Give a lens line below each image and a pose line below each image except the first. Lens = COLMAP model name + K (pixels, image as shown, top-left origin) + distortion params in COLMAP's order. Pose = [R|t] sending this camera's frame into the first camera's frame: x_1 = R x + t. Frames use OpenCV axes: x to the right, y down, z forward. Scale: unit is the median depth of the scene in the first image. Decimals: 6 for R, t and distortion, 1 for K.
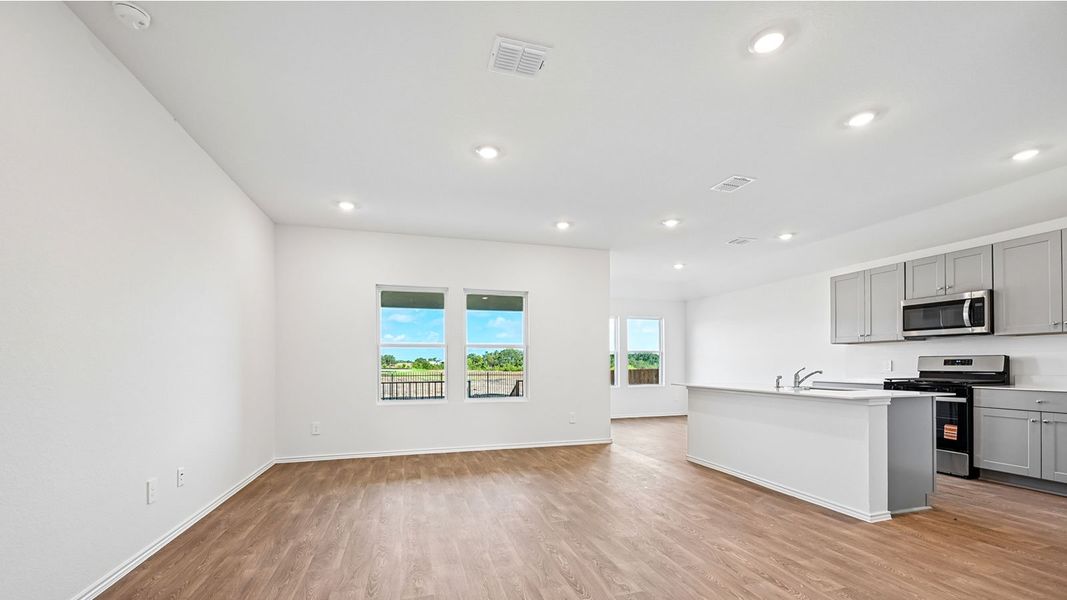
lens RADIAL K [[424.9, 0, 535.8], [0, 424.9, 361.8], [0, 0, 1]] dist [0.000014, 0.000078]
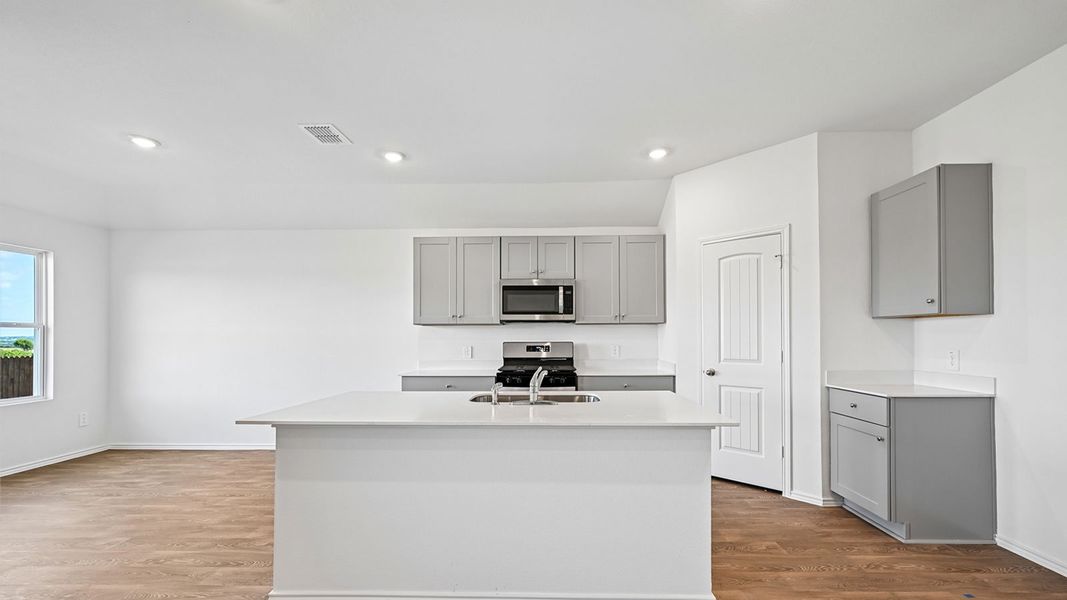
lens RADIAL K [[421.7, 0, 537.7], [0, 421.7, 336.4], [0, 0, 1]] dist [-0.000711, -0.000157]
pose [[0.311806, 0.005724, 0.950129, 0.057188], [-0.004105, 0.999981, -0.004677, -0.023392], [-0.950137, -0.002442, 0.311823, 0.706792]]
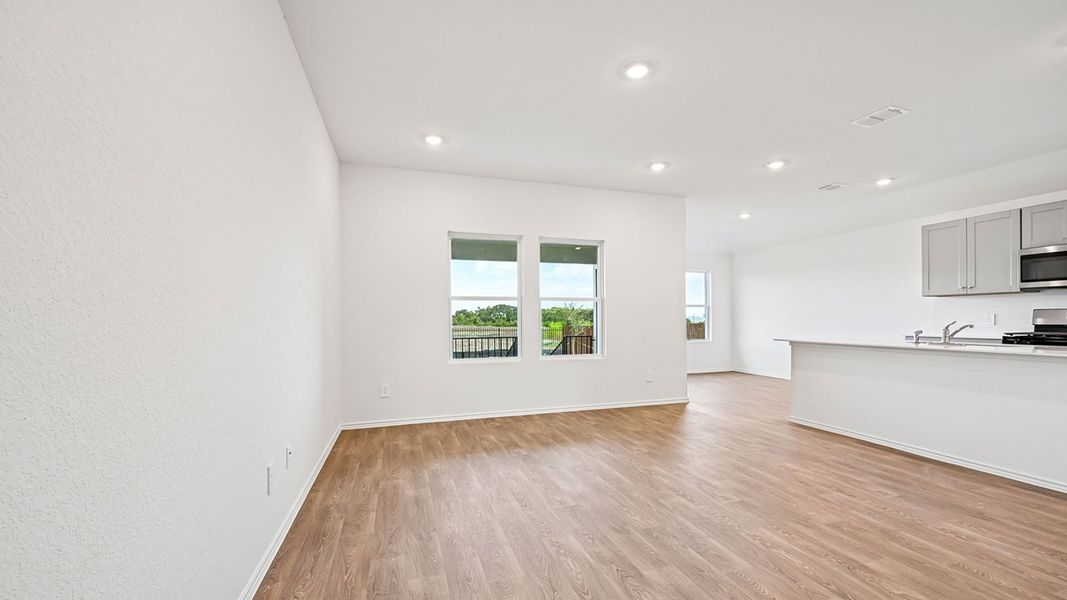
lens RADIAL K [[418.9, 0, 538.1], [0, 418.9, 315.8], [0, 0, 1]] dist [0.000318, 0.000017]
pose [[0.999608, -0.002167, 0.027902, -0.242101], [0.002260, 0.999992, -0.003286, 0.002592], [-0.027894, 0.003348, 0.999605, 0.114621]]
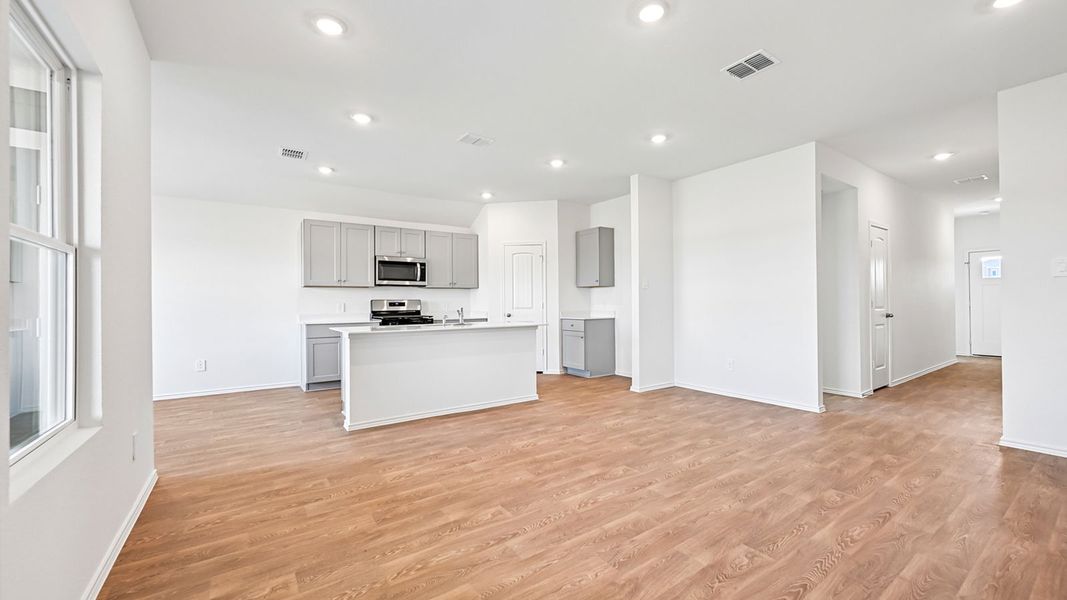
lens RADIAL K [[418.9, 0, 538.1], [0, 418.9, 315.8], [0, 0, 1]] dist [0.000318, 0.000017]
pose [[-0.316651, -0.021961, 0.948288, -0.516468], [0.003515, 0.999698, 0.024325, 0.006600], [-0.948536, 0.011035, -0.316478, 1.017059]]
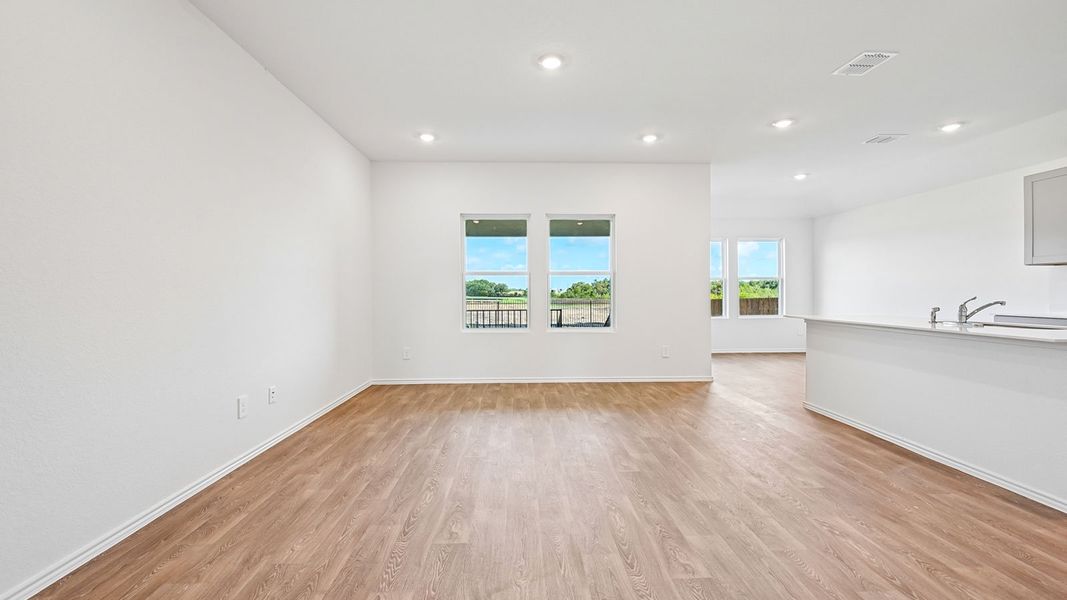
lens RADIAL K [[426.3, 0, 536.1], [0, 426.3, 290.6], [0, 0, 1]] dist [0.000410, 0.000193]
pose [[0.967703, -0.000452, -0.252092, 0.064079], [0.000740, 0.999999, 0.001050, 0.001025], [0.252091, -0.001202, 0.967703, 0.069095]]
